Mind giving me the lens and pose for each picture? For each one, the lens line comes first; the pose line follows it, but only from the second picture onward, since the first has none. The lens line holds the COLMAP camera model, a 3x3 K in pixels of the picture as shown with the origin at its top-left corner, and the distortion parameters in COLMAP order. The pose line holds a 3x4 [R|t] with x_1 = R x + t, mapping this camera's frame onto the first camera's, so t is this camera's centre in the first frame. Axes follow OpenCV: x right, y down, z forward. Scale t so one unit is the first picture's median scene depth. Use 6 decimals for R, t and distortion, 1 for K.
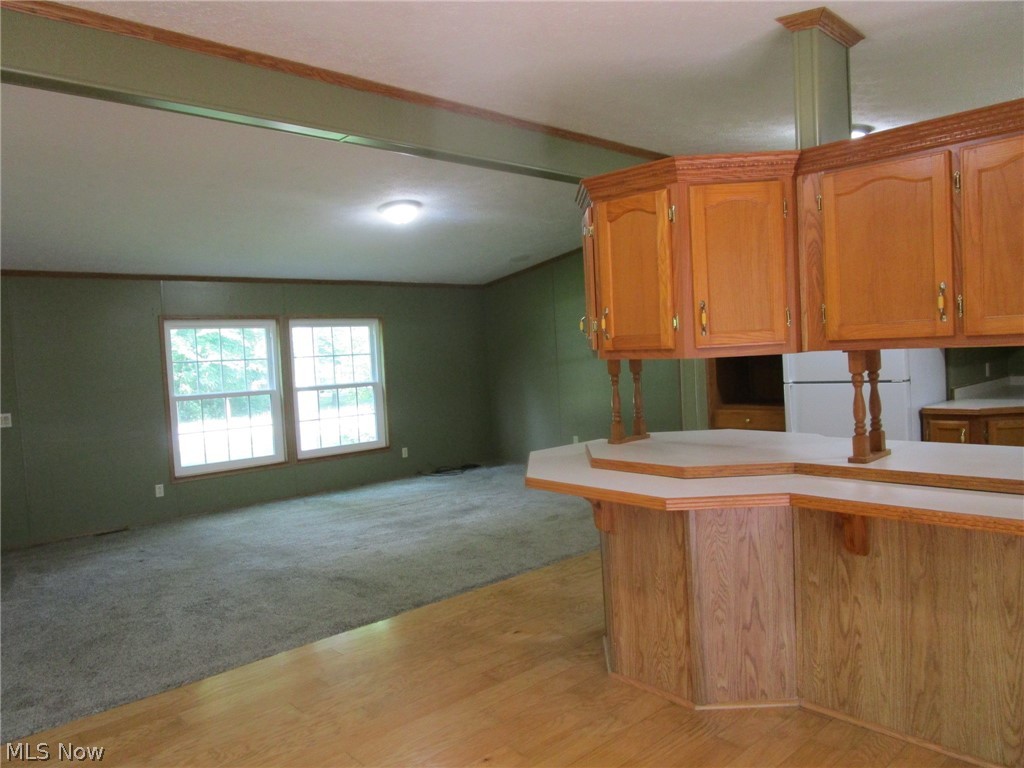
lens RADIAL K [[727.3, 0, 508.2], [0, 727.3, 389.3], [0, 0, 1]] dist [-0.030742, 0.007276]
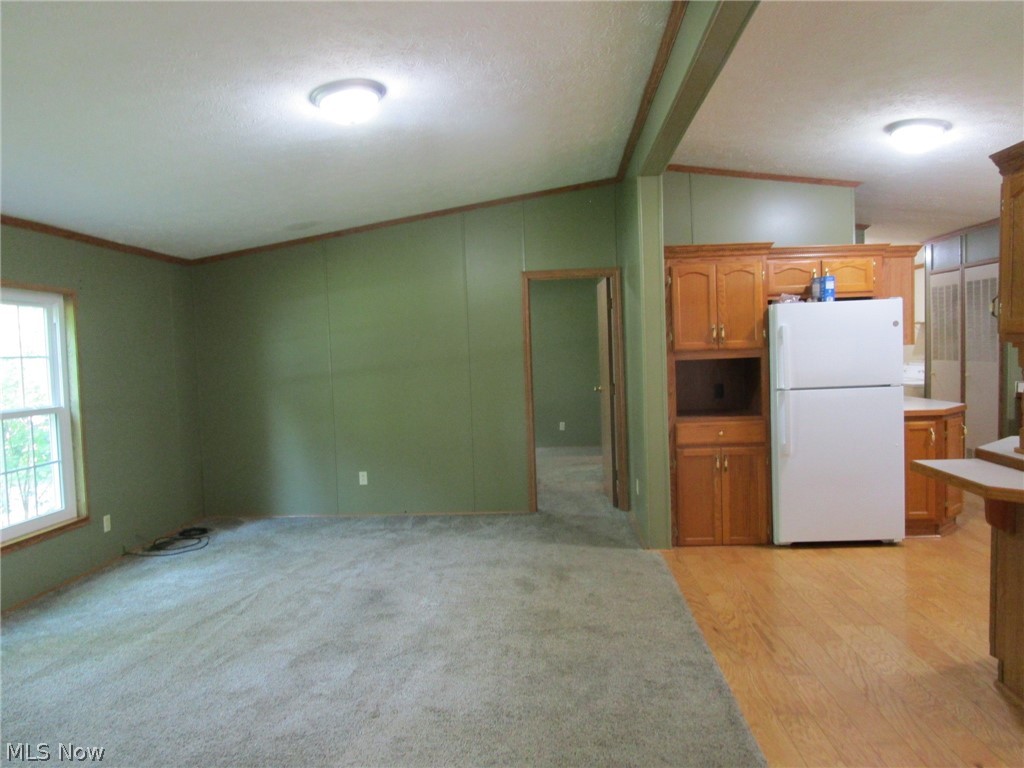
lens RADIAL K [[727.3, 0, 506.4], [0, 727.3, 385.9], [0, 0, 1]] dist [-0.030742, 0.007276]
pose [[0.730055, -0.004592, 0.683373, -0.470622], [0.030943, 0.999174, -0.026343, -0.000270], [-0.682687, 0.040377, 0.729594, 0.523846]]
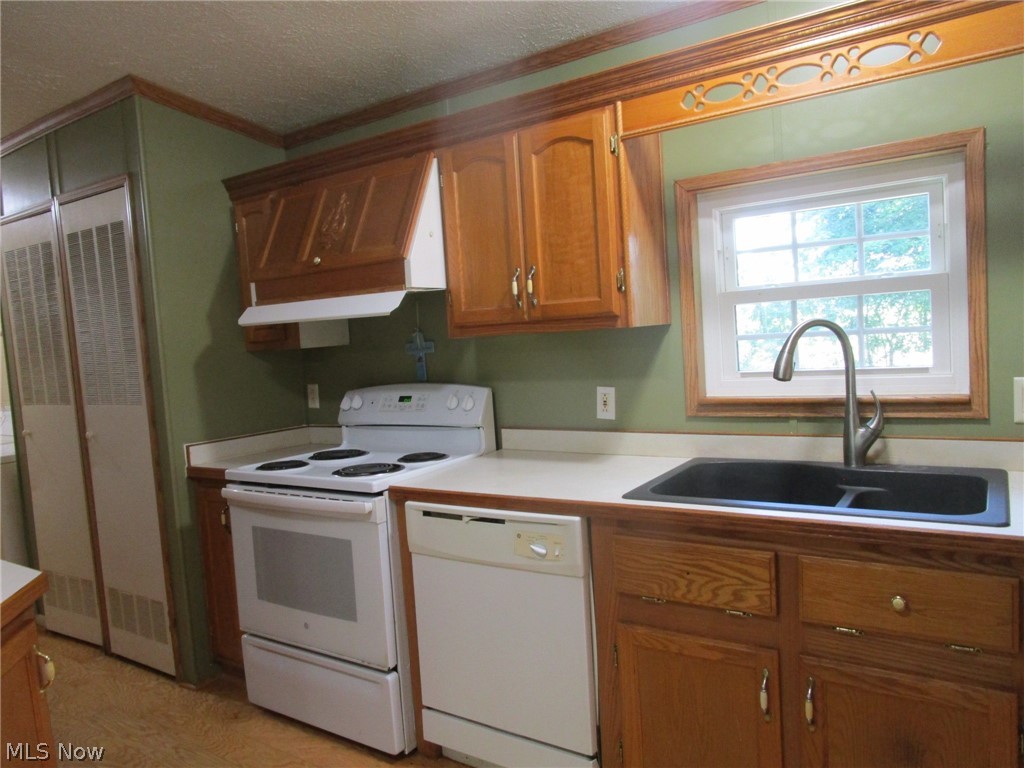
lens RADIAL K [[727.3, 0, 509.2], [0, 727.3, 387.6], [0, 0, 1]] dist [-0.030742, 0.007276]
pose [[-0.219407, -0.010402, 0.975578, 0.291269], [0.134173, 0.990120, 0.040732, -0.041454], [-0.966363, 0.139833, -0.215844, 0.673771]]
